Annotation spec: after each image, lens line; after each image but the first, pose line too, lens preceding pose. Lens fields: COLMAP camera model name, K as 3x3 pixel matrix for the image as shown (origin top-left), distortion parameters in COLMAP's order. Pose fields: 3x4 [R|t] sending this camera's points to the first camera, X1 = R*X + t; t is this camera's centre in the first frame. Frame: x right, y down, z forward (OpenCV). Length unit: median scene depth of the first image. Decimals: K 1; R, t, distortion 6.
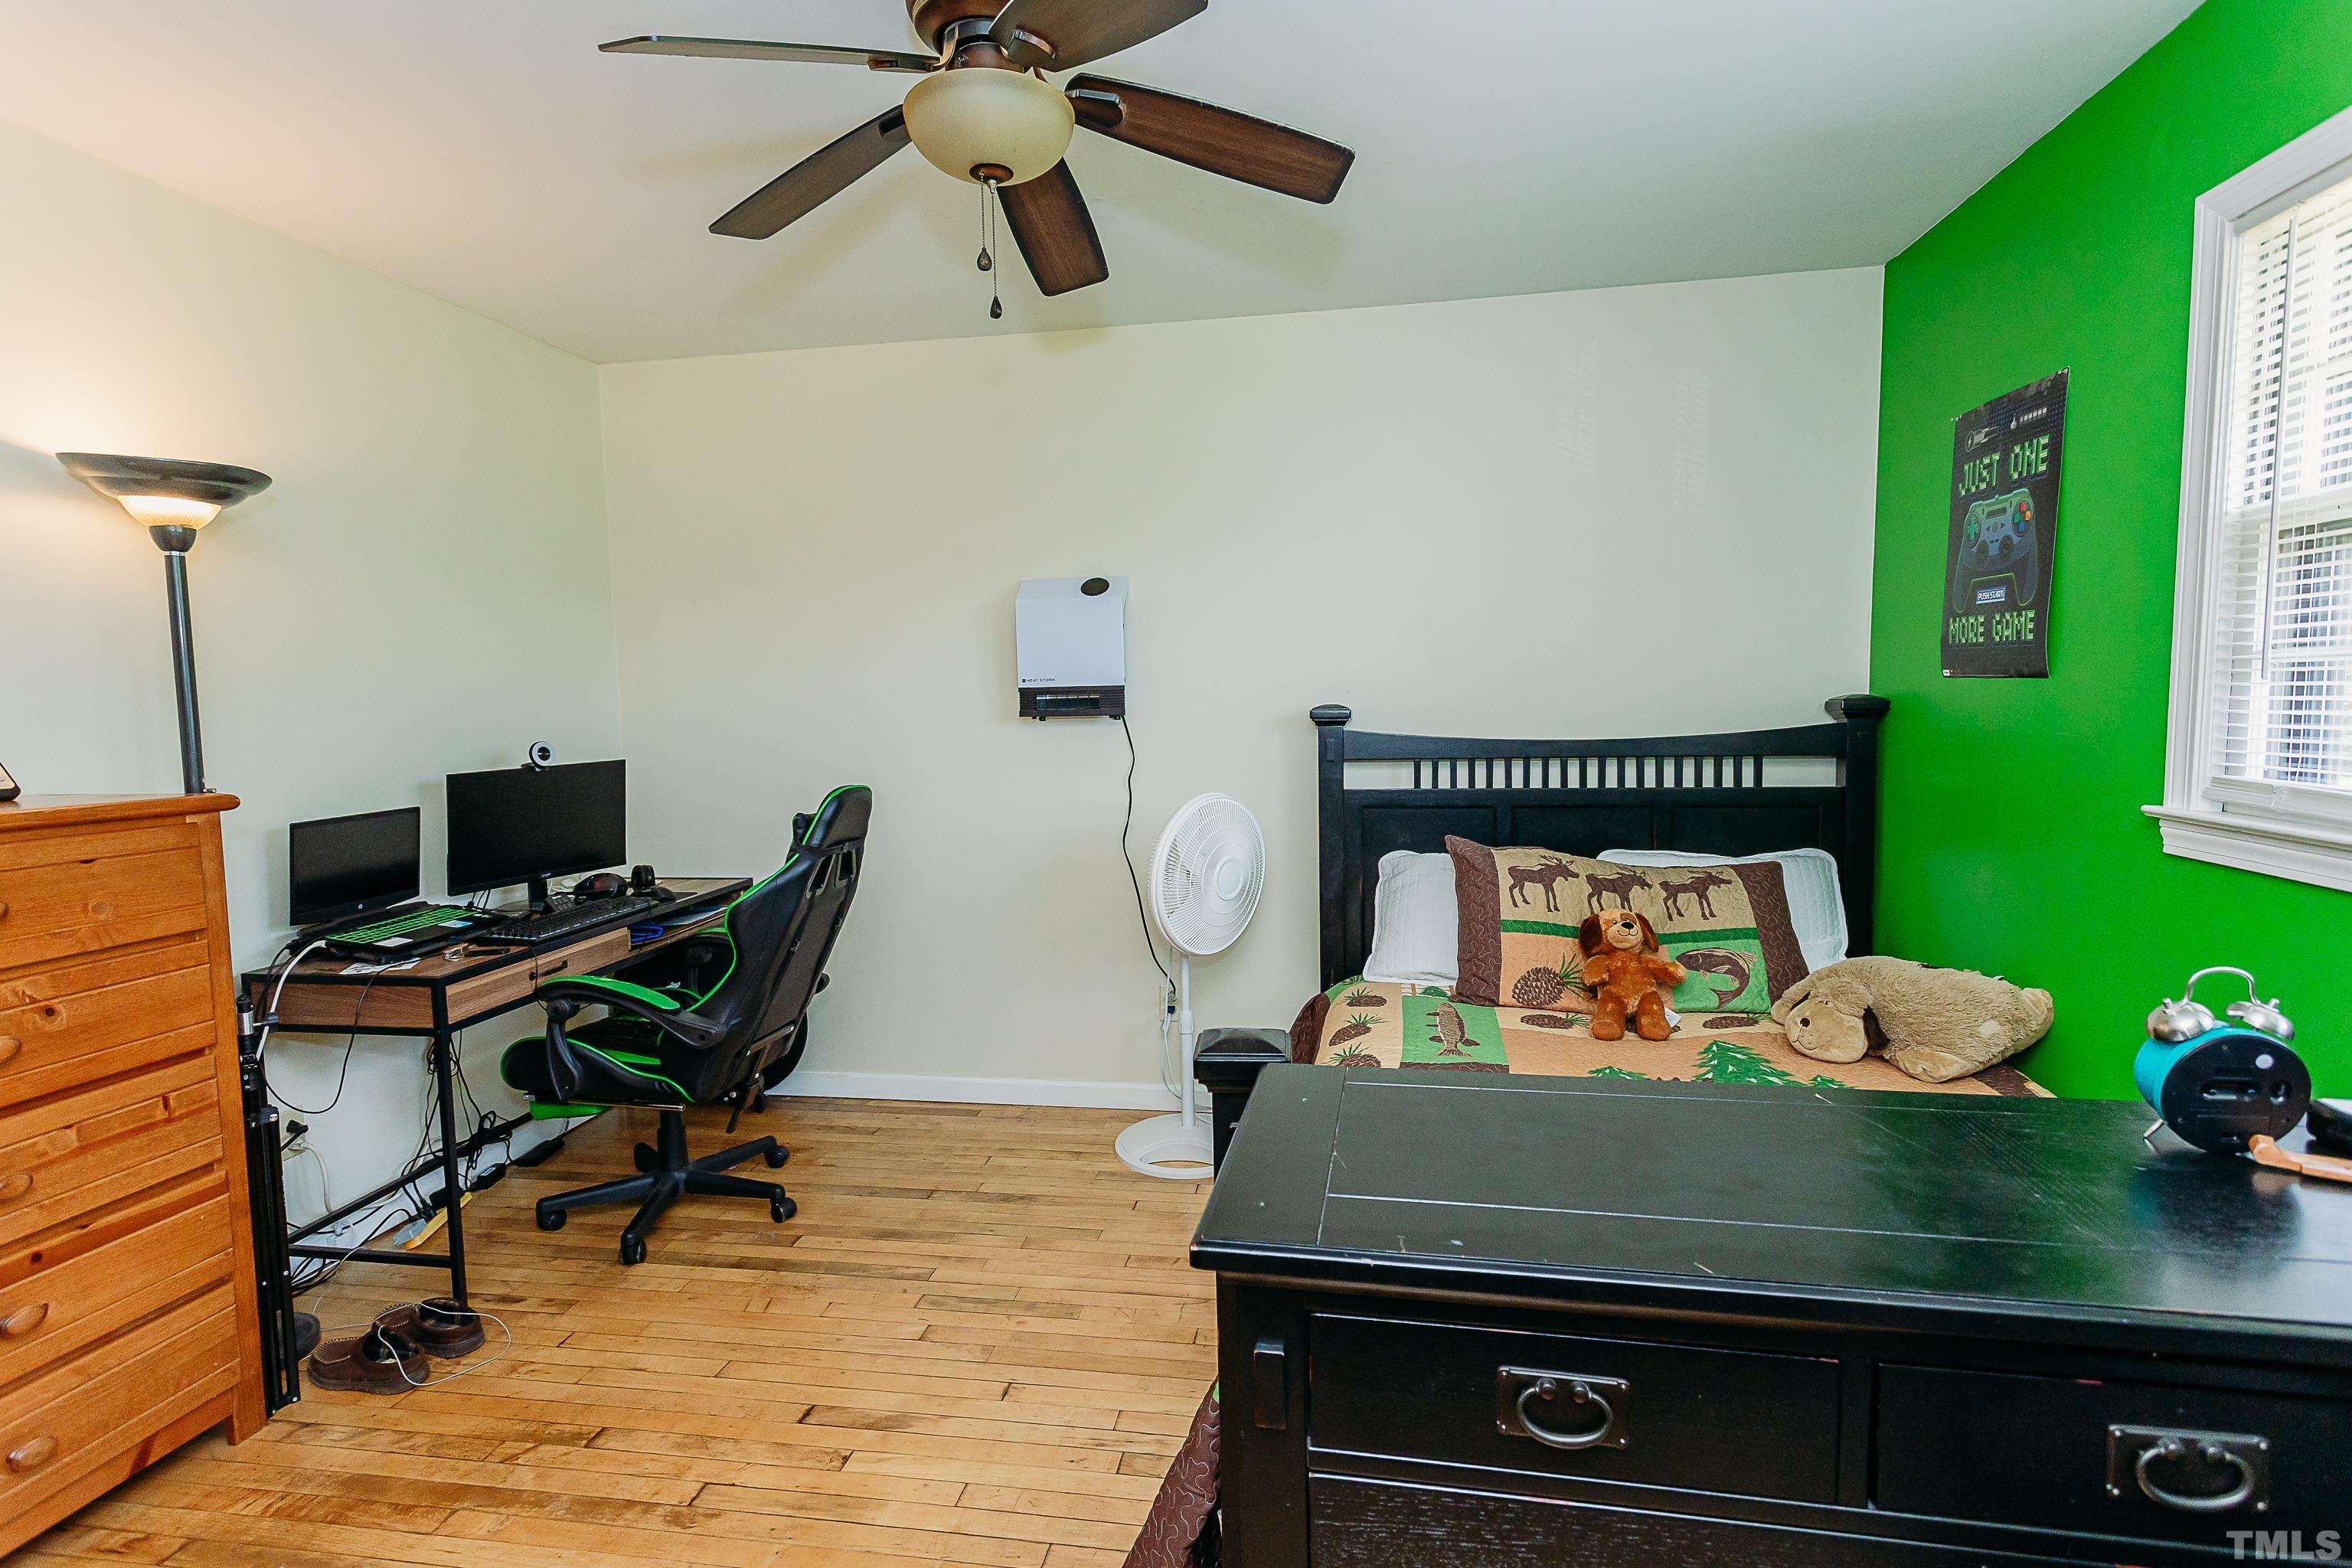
lens RADIAL K [[1147.0, 0, 1180.1], [0, 1147.0, 784.8], [0, 0, 1]] dist [0.005091, 0.000022]
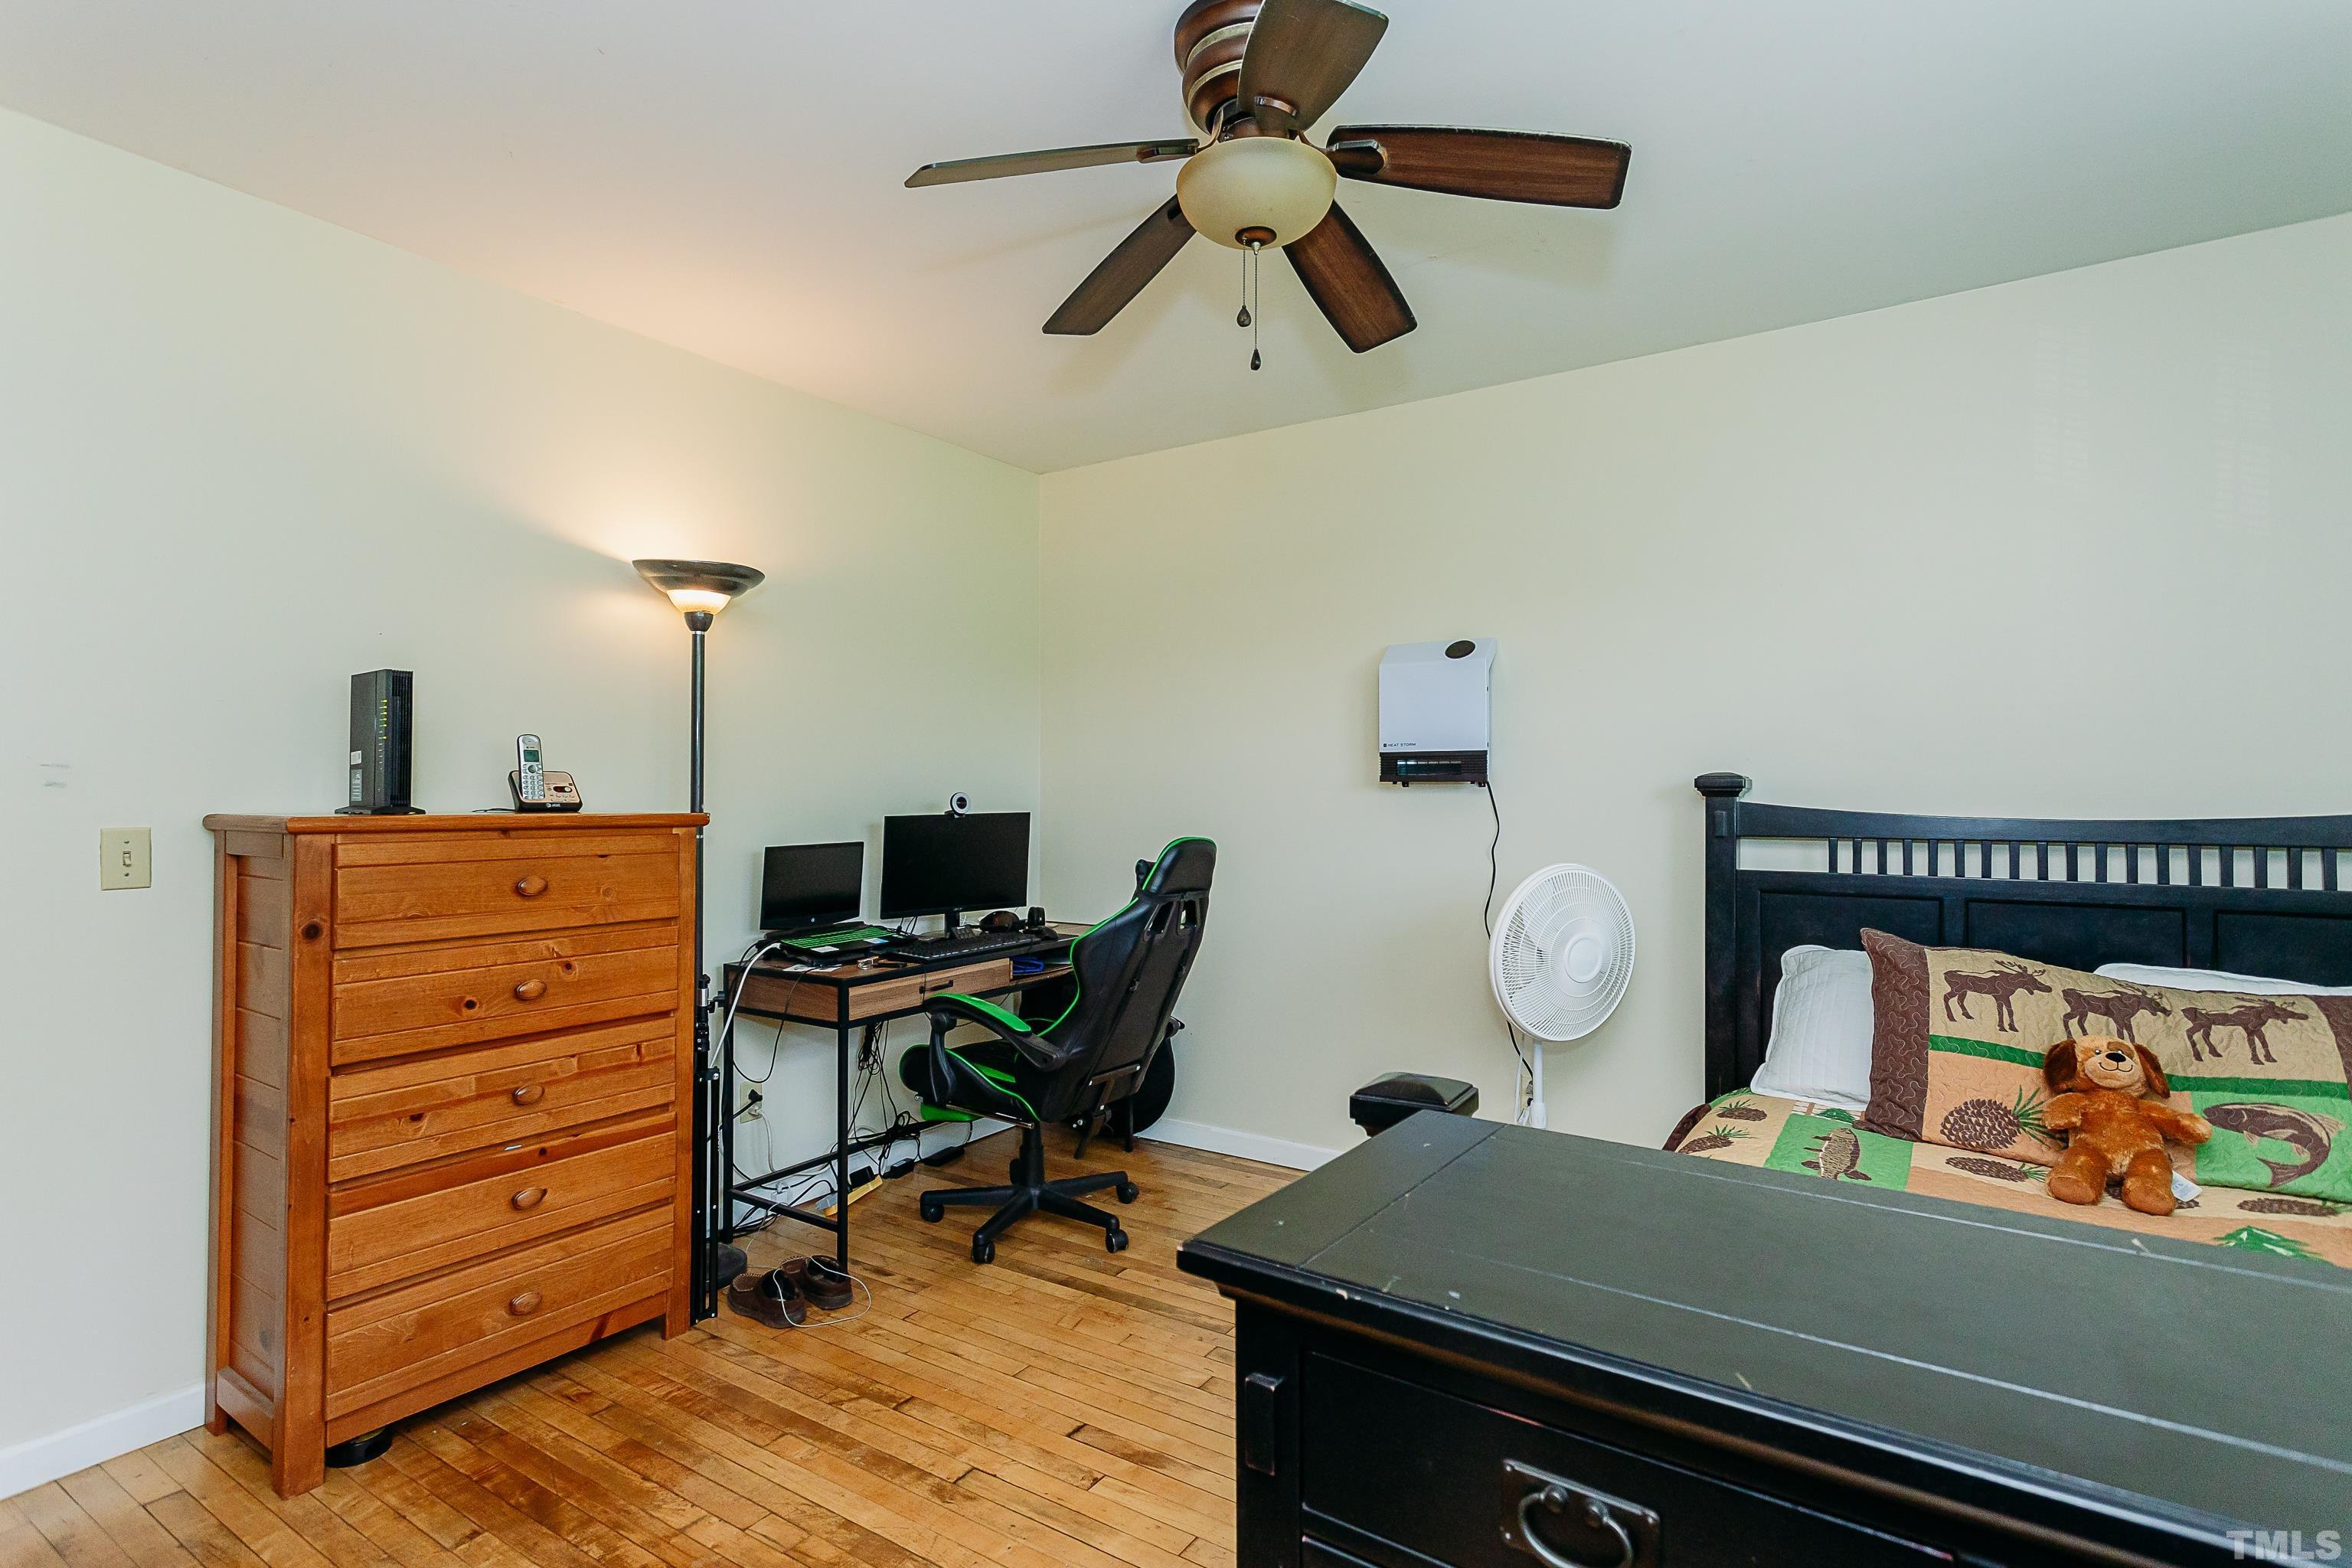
lens RADIAL K [[1148.2, 0, 1178.5], [0, 1148.2, 784.6], [0, 0, 1]] dist [0.000724, 0.007738]
pose [[0.914494, 0.018601, -0.404172, 0.131944], [-0.052268, 0.996003, -0.072424, 0.031282], [0.401210, 0.087357, 0.911811, 0.034581]]
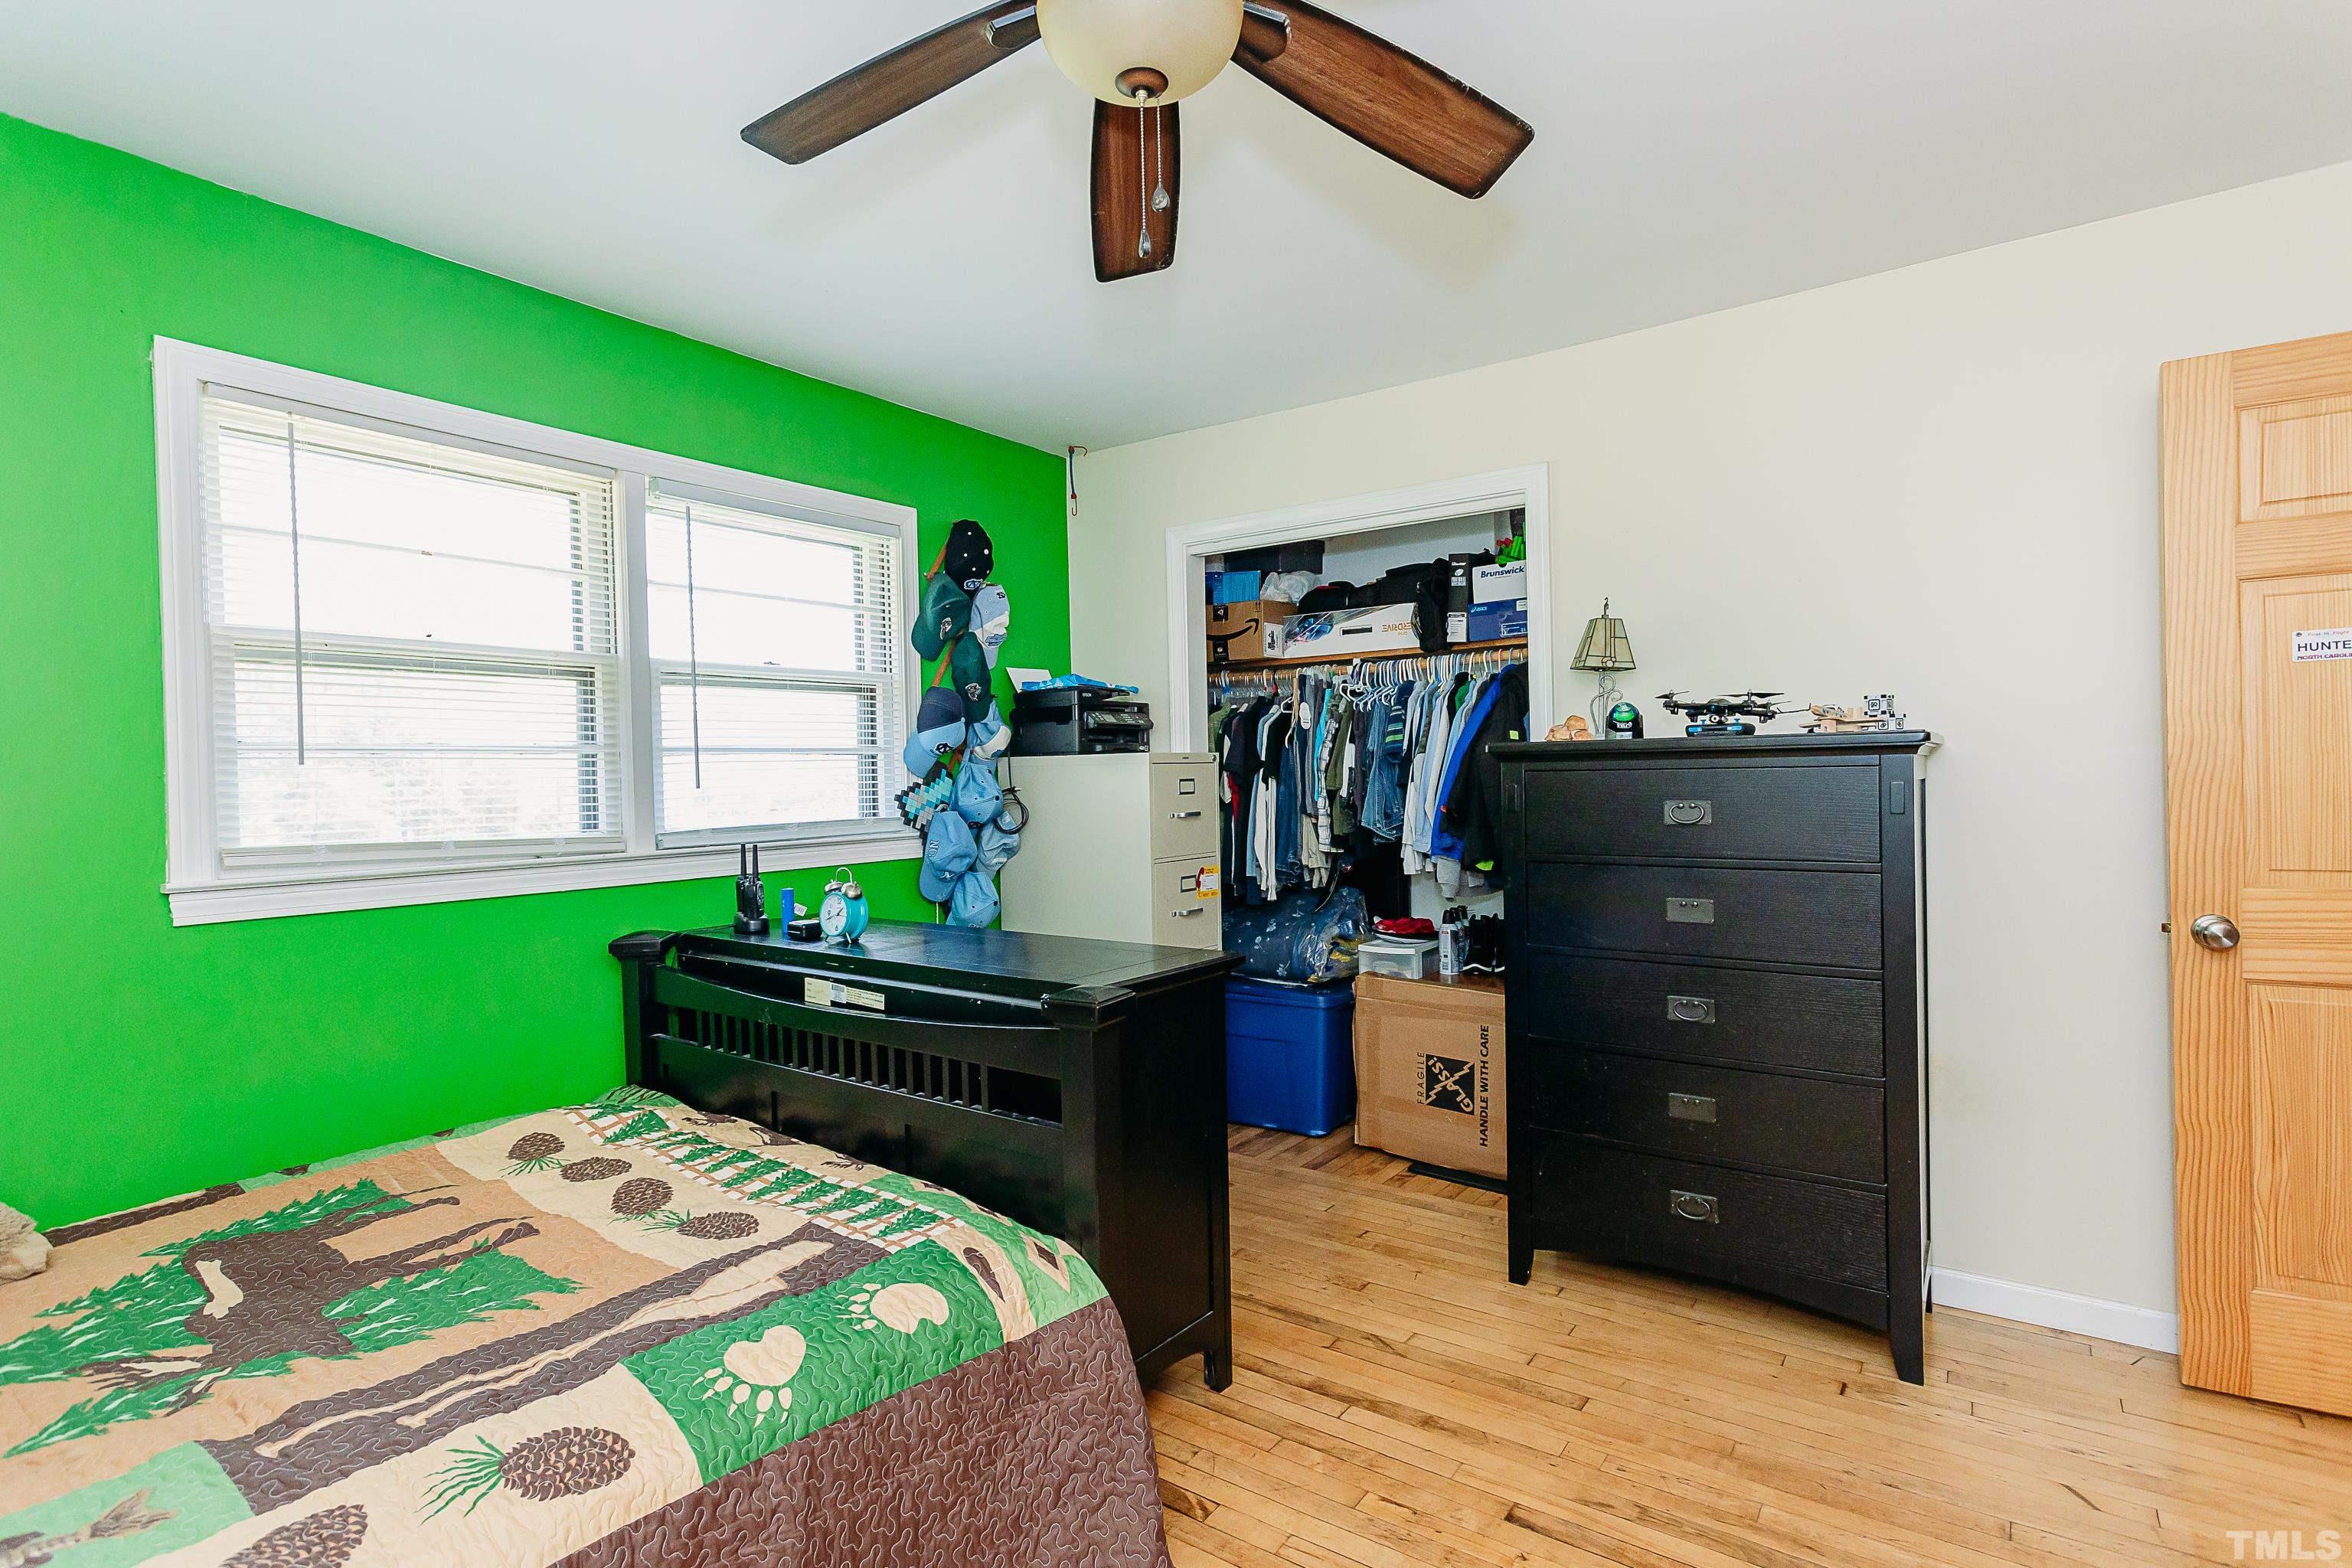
lens RADIAL K [[1140.8, 0, 1176.7], [0, 1140.8, 787.2], [0, 0, 1]] dist [-0.015845, -0.000060]
pose [[-0.897179, 0.053302, 0.438440, -0.325808], [0.090023, 0.993921, 0.063382, -0.036672], [-0.432396, 0.096334, -0.896523, 1.119931]]
